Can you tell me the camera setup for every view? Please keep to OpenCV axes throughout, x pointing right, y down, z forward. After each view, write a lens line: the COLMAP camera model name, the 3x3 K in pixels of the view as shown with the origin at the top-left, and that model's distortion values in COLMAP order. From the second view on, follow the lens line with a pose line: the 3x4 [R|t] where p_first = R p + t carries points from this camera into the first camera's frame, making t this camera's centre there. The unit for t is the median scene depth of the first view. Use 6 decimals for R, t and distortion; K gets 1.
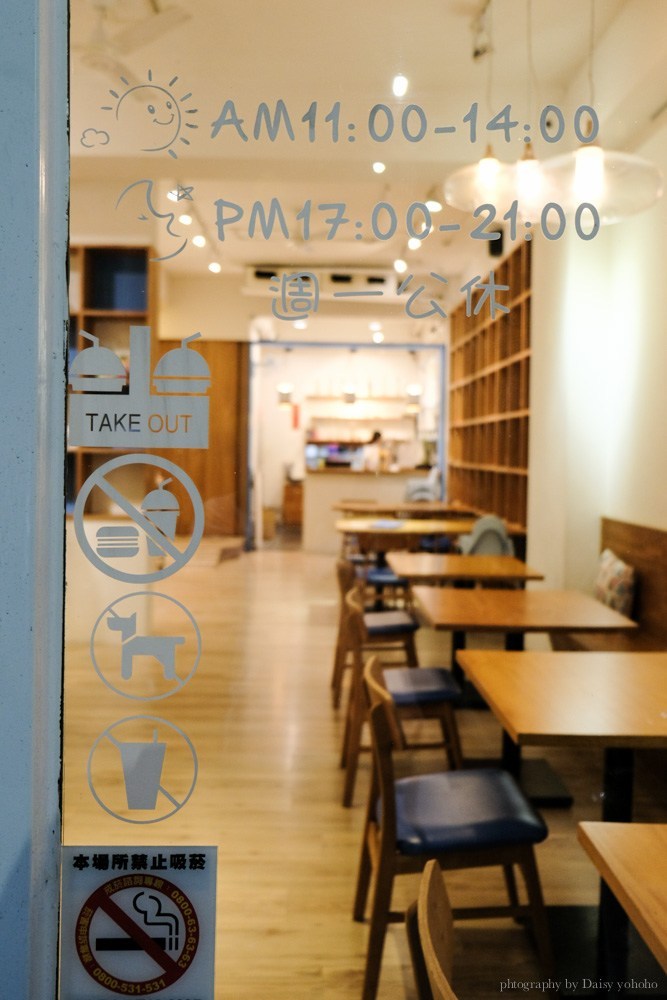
lens RADIAL K [[768.6, 0, 333.5], [0, 768.6, 500.0], [0, 0, 1]] dist [-0.039709, 0.092070]
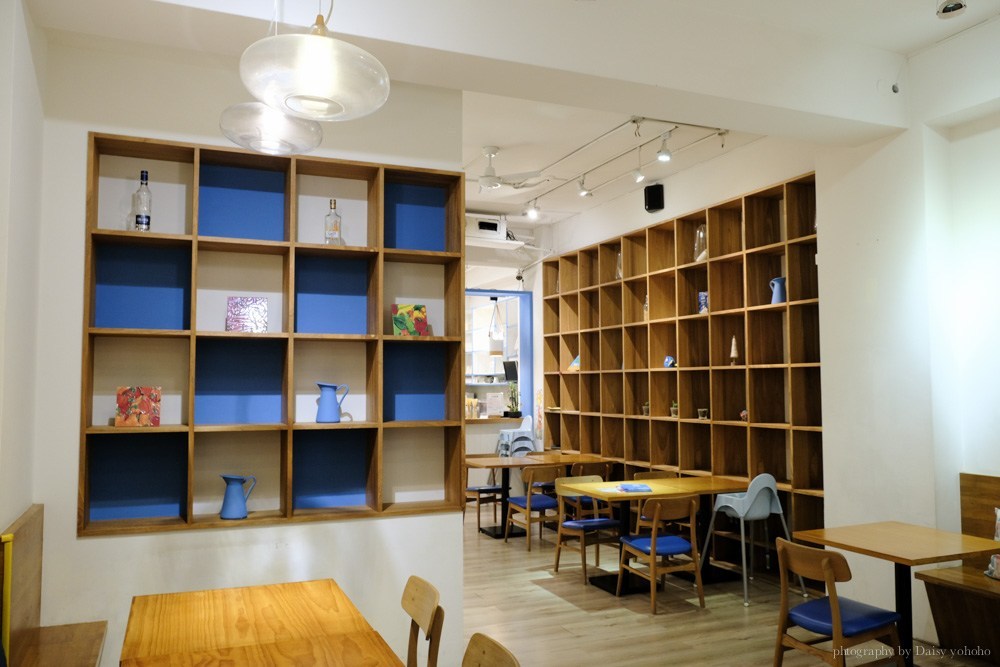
lens RADIAL K [[768.6, 0, 500.0], [0, 768.6, 333.5], [0, 0, 1]] dist [-0.039709, 0.092070]
pose [[0.922111, 0.009063, 0.386819, -0.324507], [0.042035, 0.991462, -0.123433, -0.031367], [-0.384636, 0.130079, 0.913857, 0.139179]]
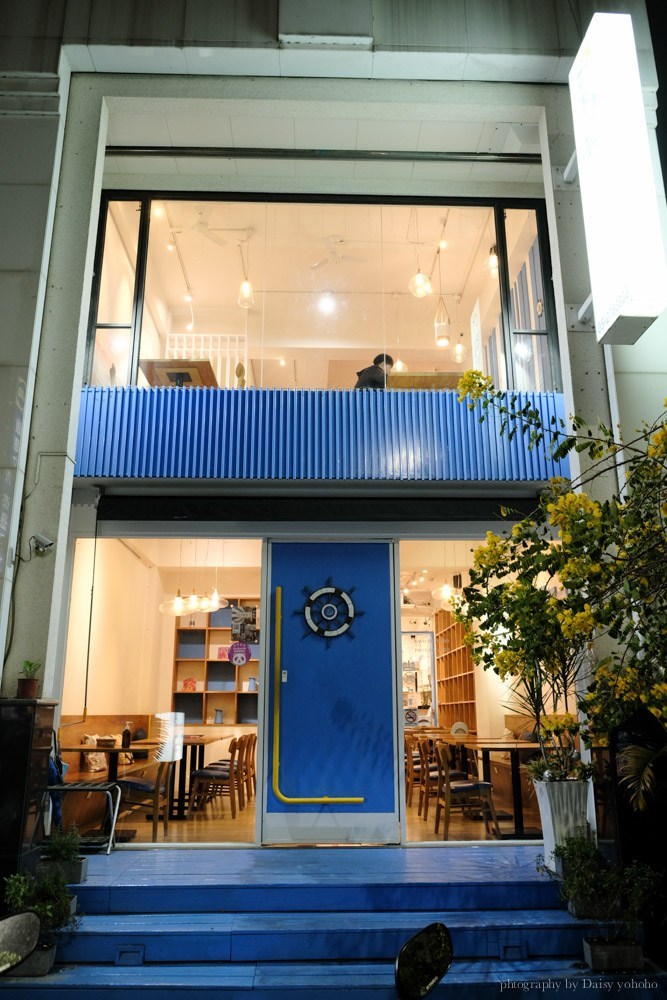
lens RADIAL K [[768.6, 0, 333.5], [0, 768.6, 500.0], [0, 0, 1]] dist [-0.039709, 0.092070]
pose [[0.999777, -0.007327, 0.019815, -0.115547], [0.013533, 0.942341, -0.334381, 0.096377], [-0.016223, 0.334574, 0.942230, -0.764647]]
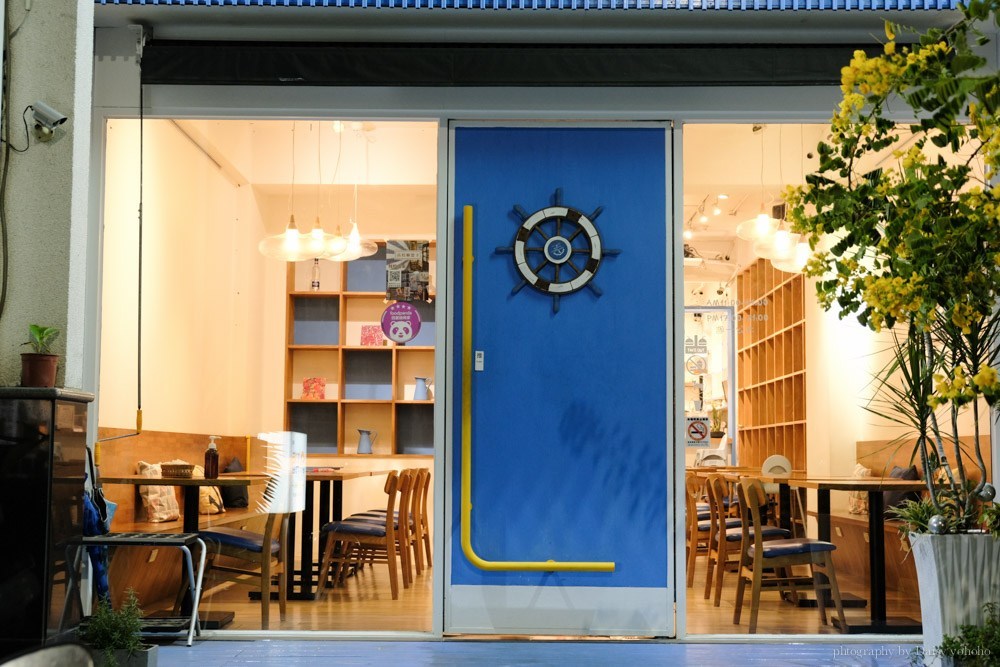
lens RADIAL K [[1345.0, 0, 510.4], [0, 1345.0, 338.1], [0, 0, 1]] dist [0.030125, 0.106900]
pose [[0.999852, -0.007196, -0.015642, -0.120706], [0.004642, 0.987501, -0.157542, 0.115692], [0.016581, 0.157446, 0.987388, -0.750955]]
